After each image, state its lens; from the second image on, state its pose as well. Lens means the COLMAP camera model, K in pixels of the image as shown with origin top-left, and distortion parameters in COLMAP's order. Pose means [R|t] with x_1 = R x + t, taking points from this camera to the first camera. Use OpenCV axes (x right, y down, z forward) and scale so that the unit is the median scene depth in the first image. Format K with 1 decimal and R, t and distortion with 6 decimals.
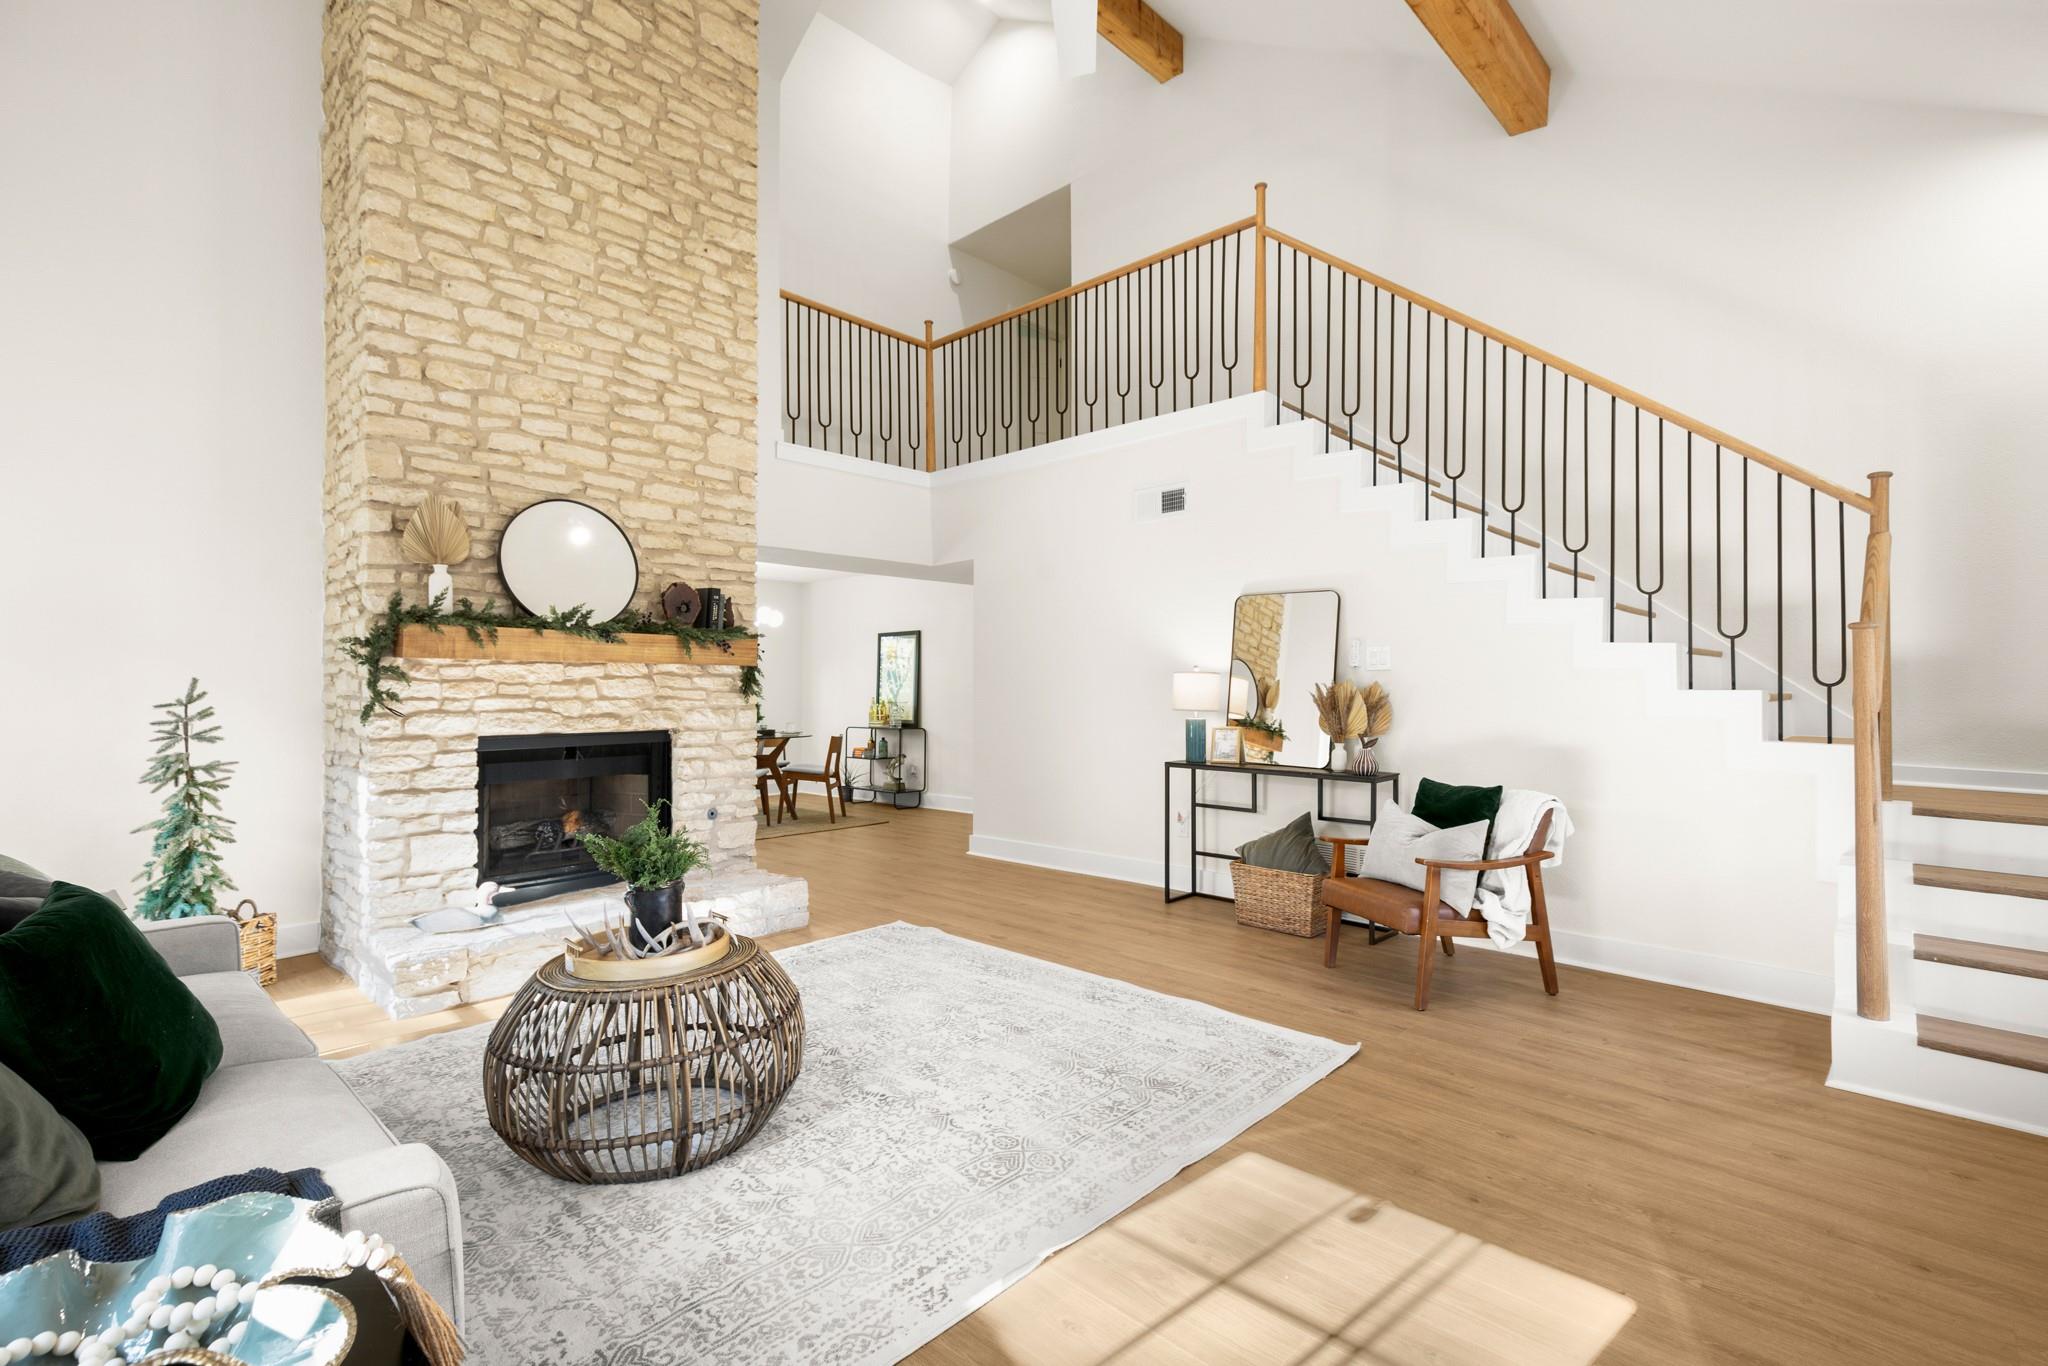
lens RADIAL K [[935.2, 0, 1032.8], [0, 935.2, 674.2], [0, 0, 1]] dist [0.017875, -0.000029]
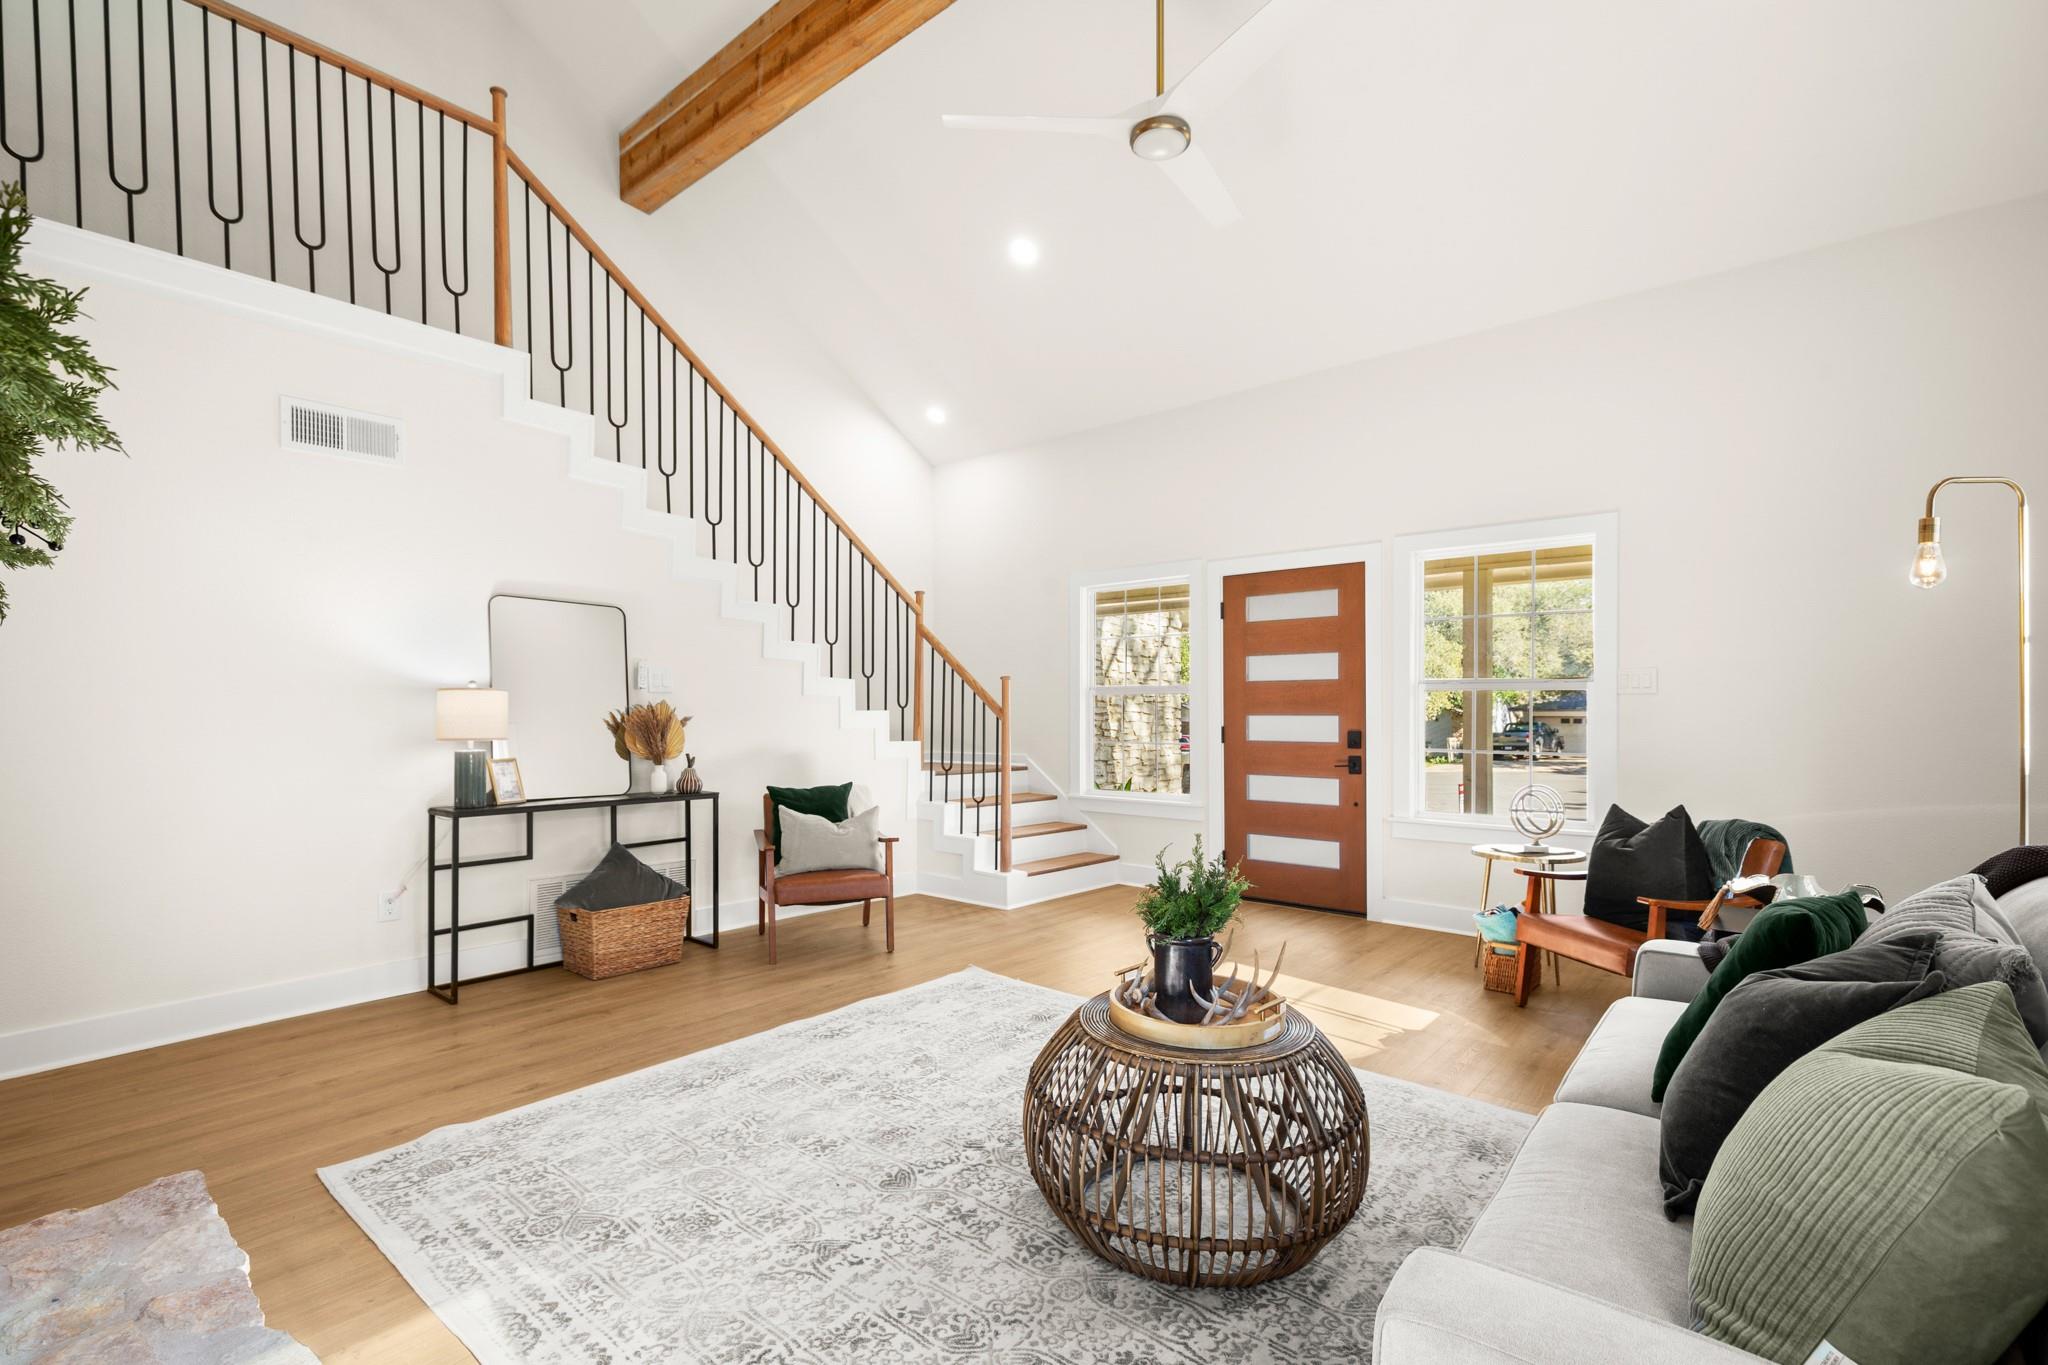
lens RADIAL K [[935.2, 0, 1041.5], [0, 935.2, 717.1], [0, 0, 1]] dist [0.017875, -0.000029]
pose [[-0.070707, -0.008902, 0.997457, -0.771743], [-0.016531, 0.999833, 0.007751, 0.008116], [-0.997360, -0.015940, -0.070842, 0.735459]]
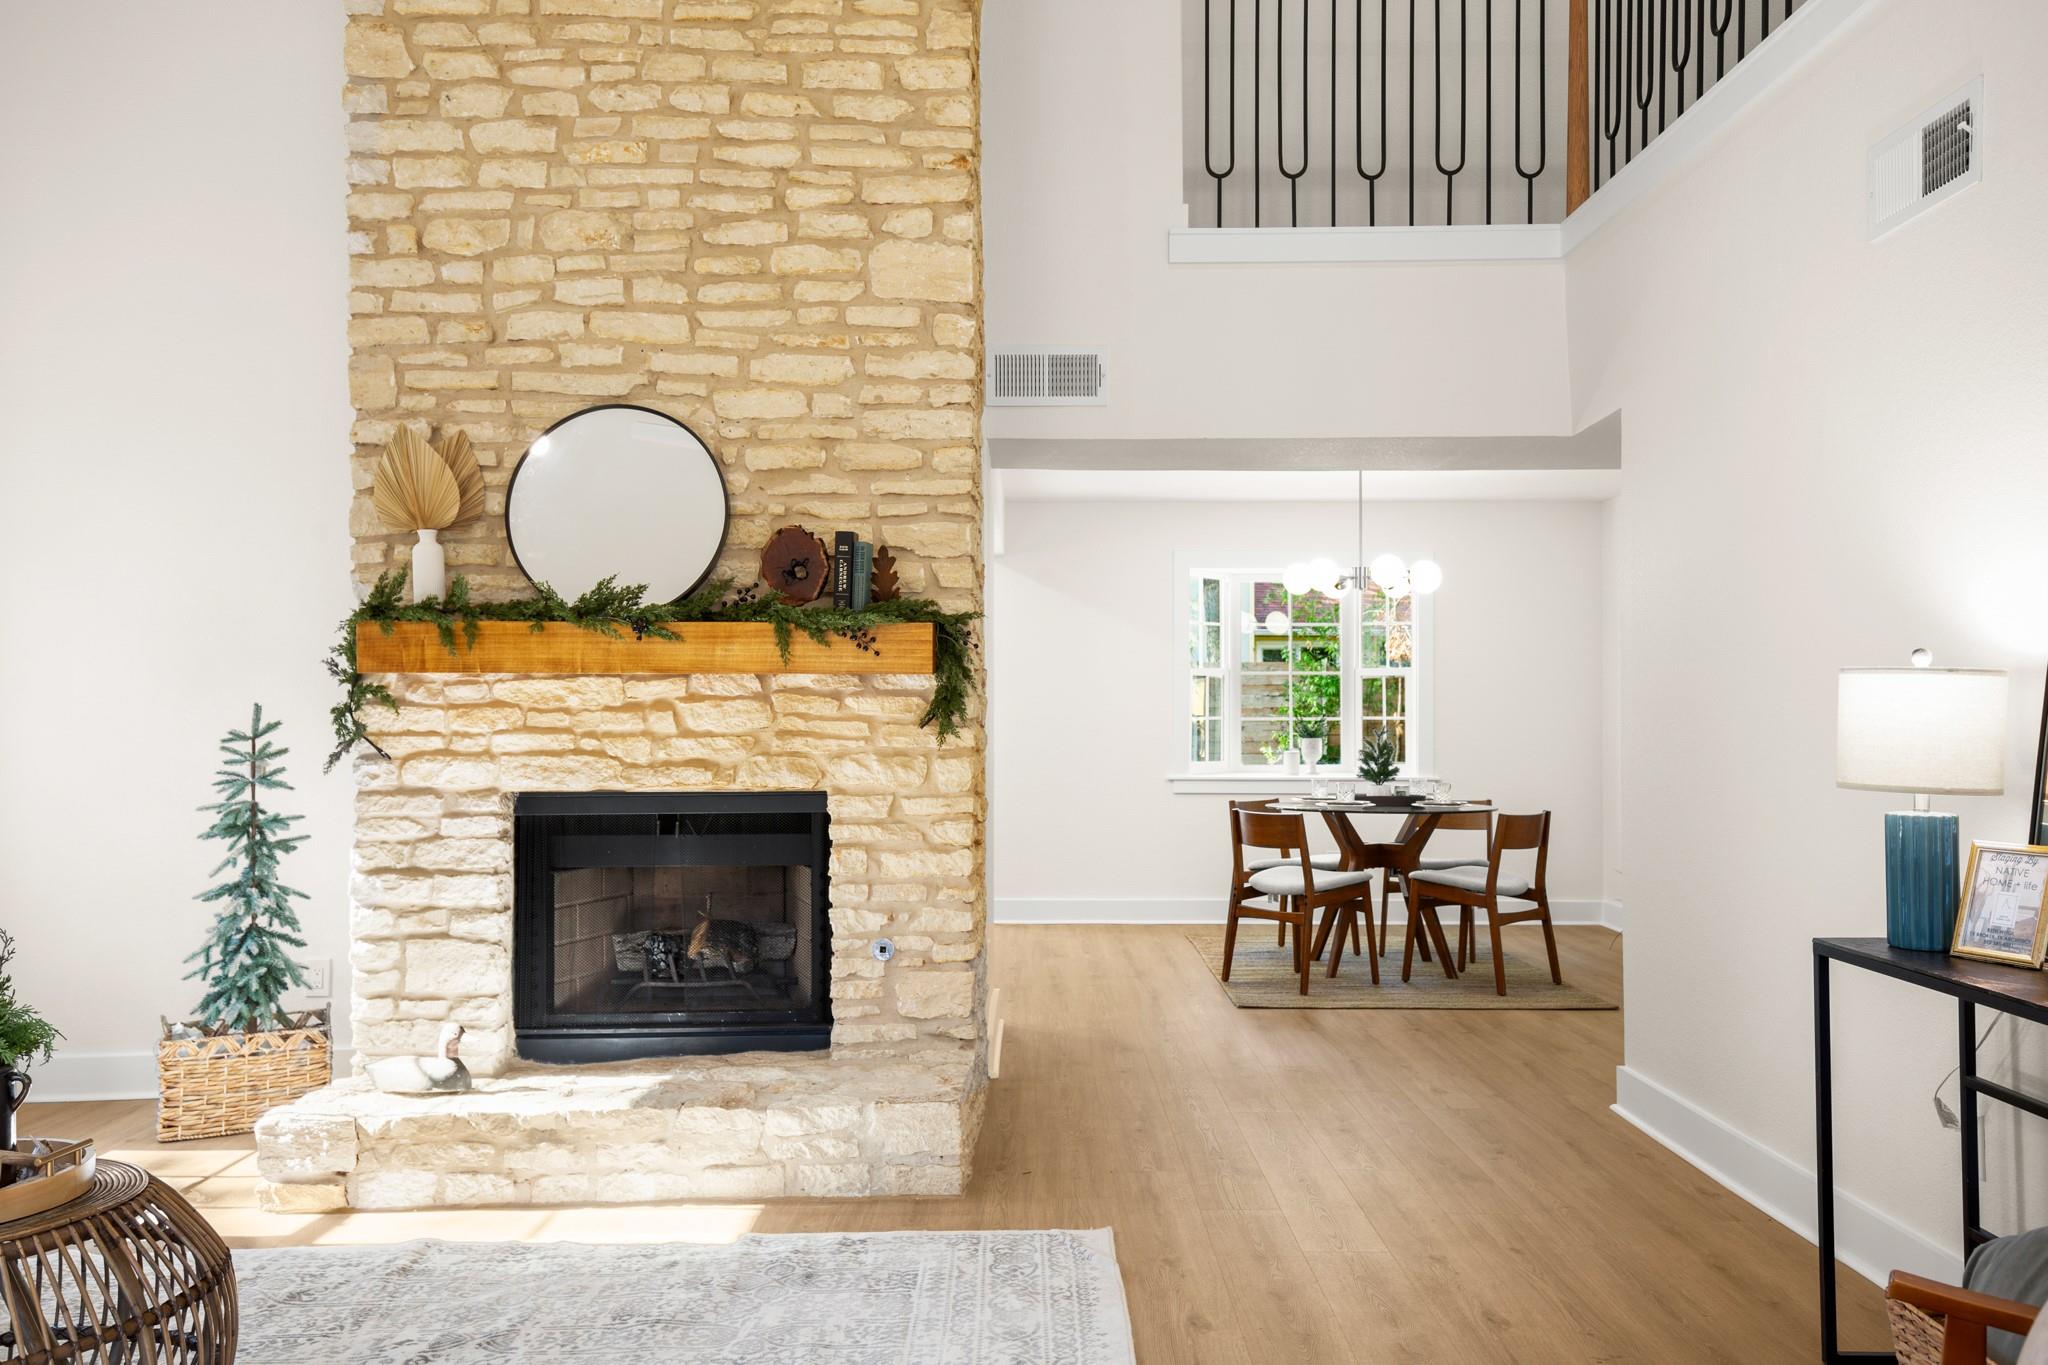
lens RADIAL K [[1656.9, 0, 1035.5], [0, 1656.9, 691.5], [0, 0, 1]] dist [0.058249, 0.012061]
pose [[0.693475, -0.006932, -0.720447, 0.476155], [0.012104, 0.999925, 0.002031, -0.000668], [0.720379, -0.010129, 0.693507, 0.467360]]
